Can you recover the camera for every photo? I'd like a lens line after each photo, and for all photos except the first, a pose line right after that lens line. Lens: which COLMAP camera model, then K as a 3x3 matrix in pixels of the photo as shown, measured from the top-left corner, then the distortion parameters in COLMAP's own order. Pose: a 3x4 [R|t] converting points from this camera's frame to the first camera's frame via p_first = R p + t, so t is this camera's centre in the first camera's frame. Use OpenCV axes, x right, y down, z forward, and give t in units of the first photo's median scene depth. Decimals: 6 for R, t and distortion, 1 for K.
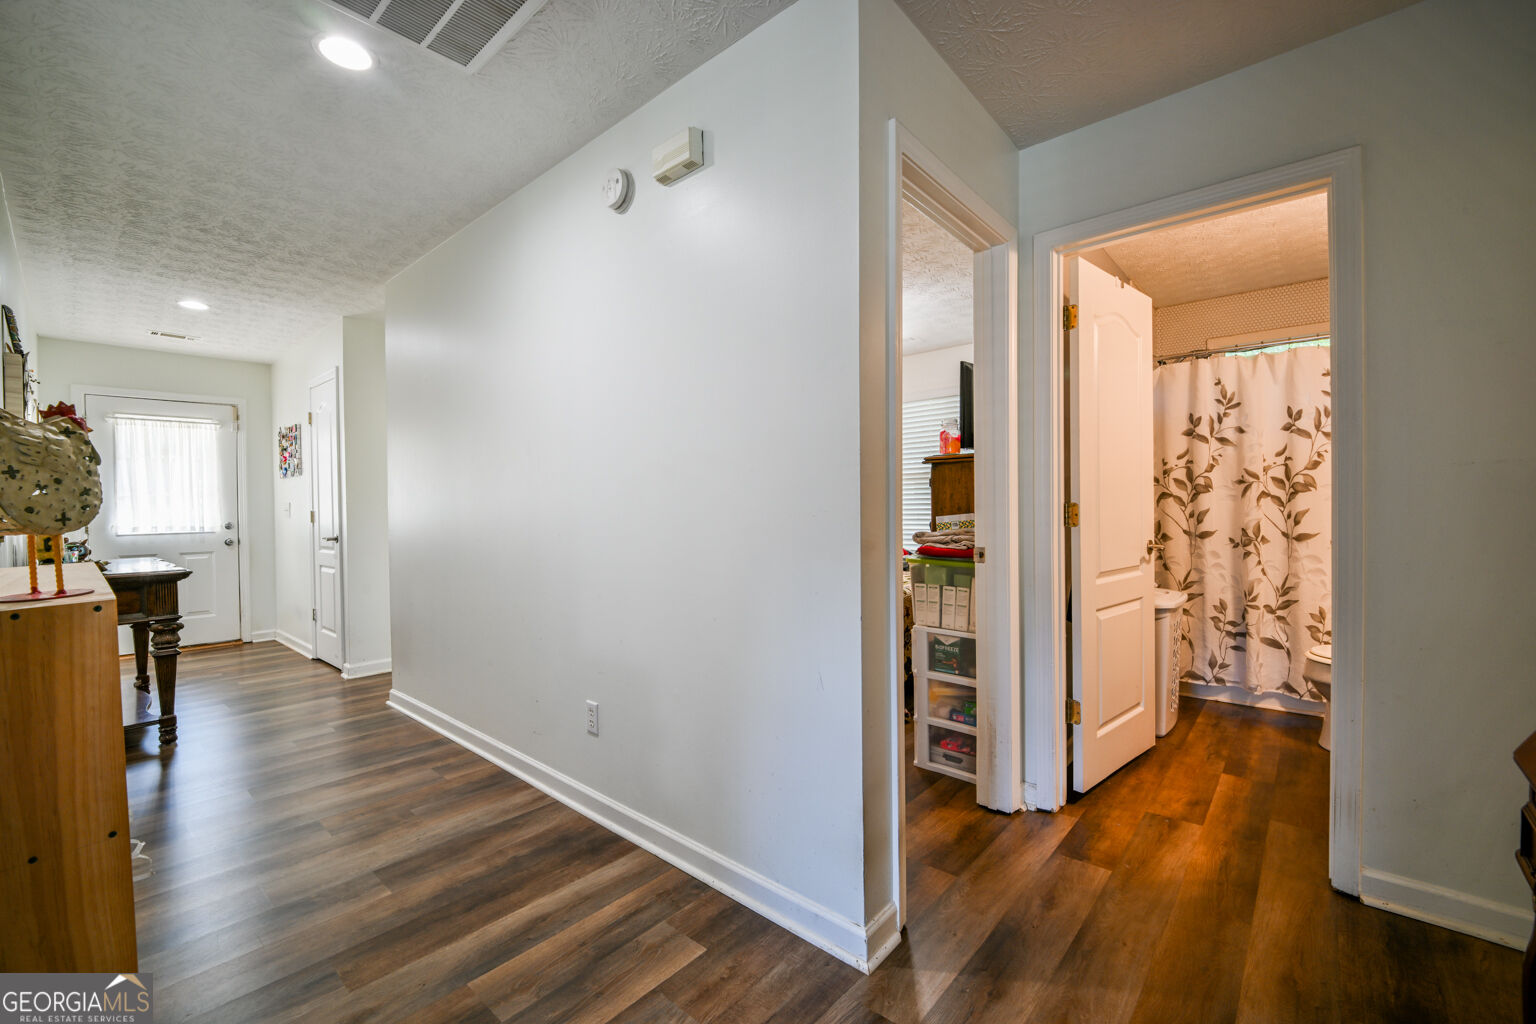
lens RADIAL K [[630.0, 0, 760.3], [0, 630.0, 513.2], [0, 0, 1]] dist [-0.008129, -0.003286]
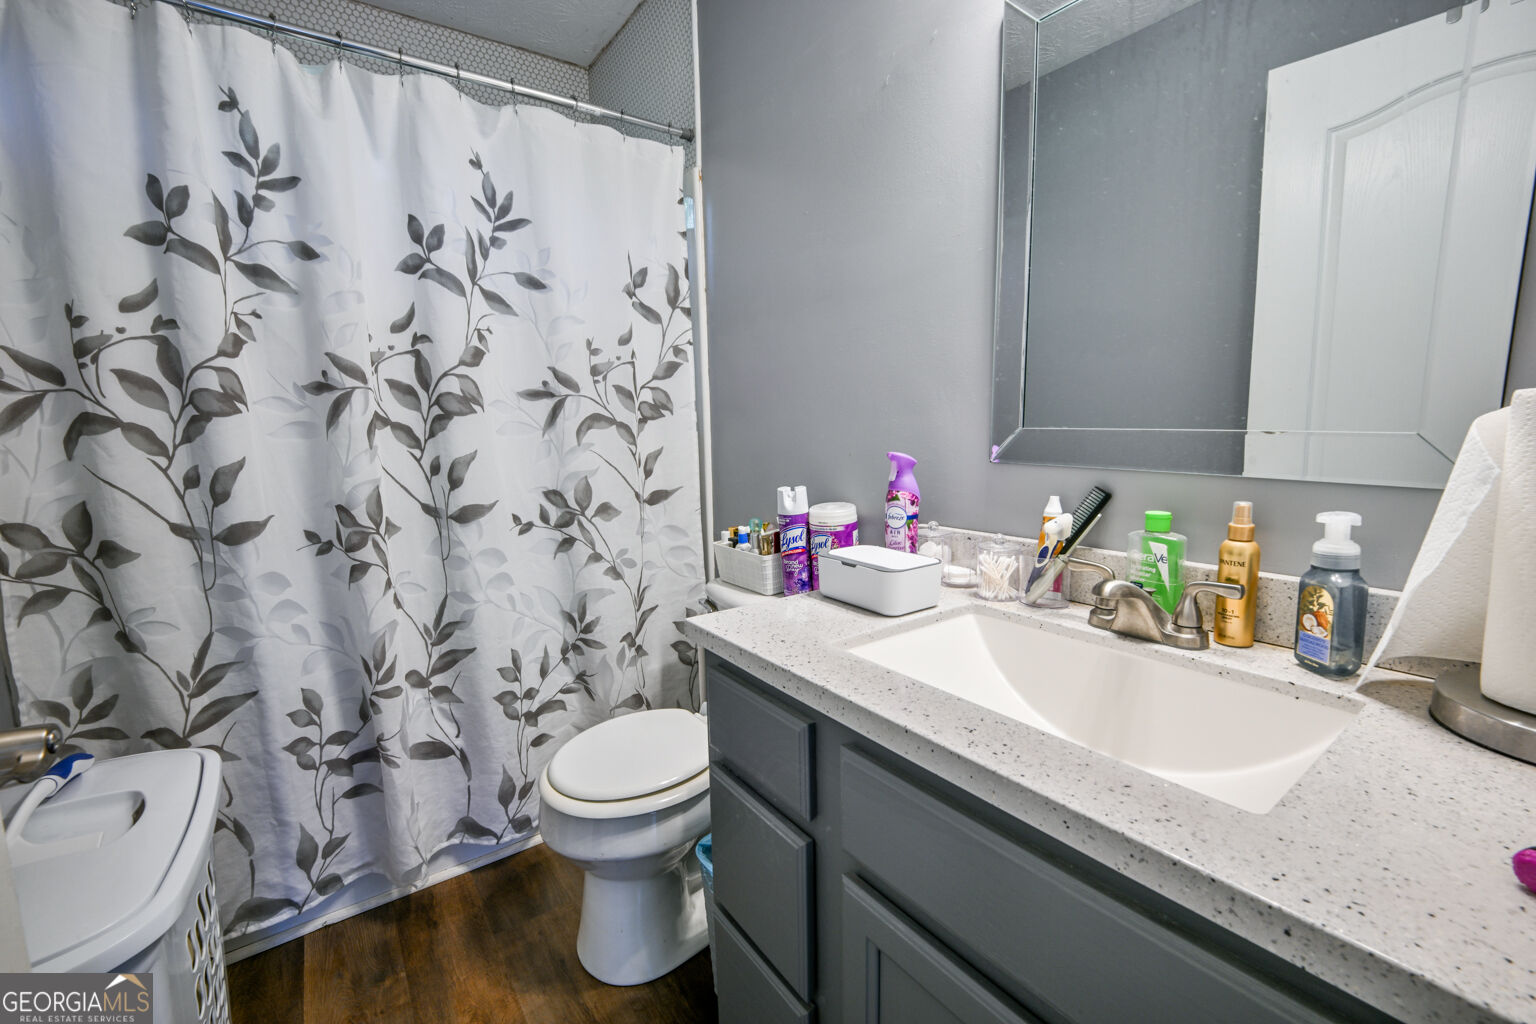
lens RADIAL K [[630.0, 0, 777.6], [0, 630.0, 502.8], [0, 0, 1]] dist [-0.008129, -0.003286]
pose [[0.202697, -0.112980, 0.972702, 0.430825], [0.036385, 0.993505, 0.107814, -0.010326], [-0.978565, 0.013538, 0.205491, 0.633441]]
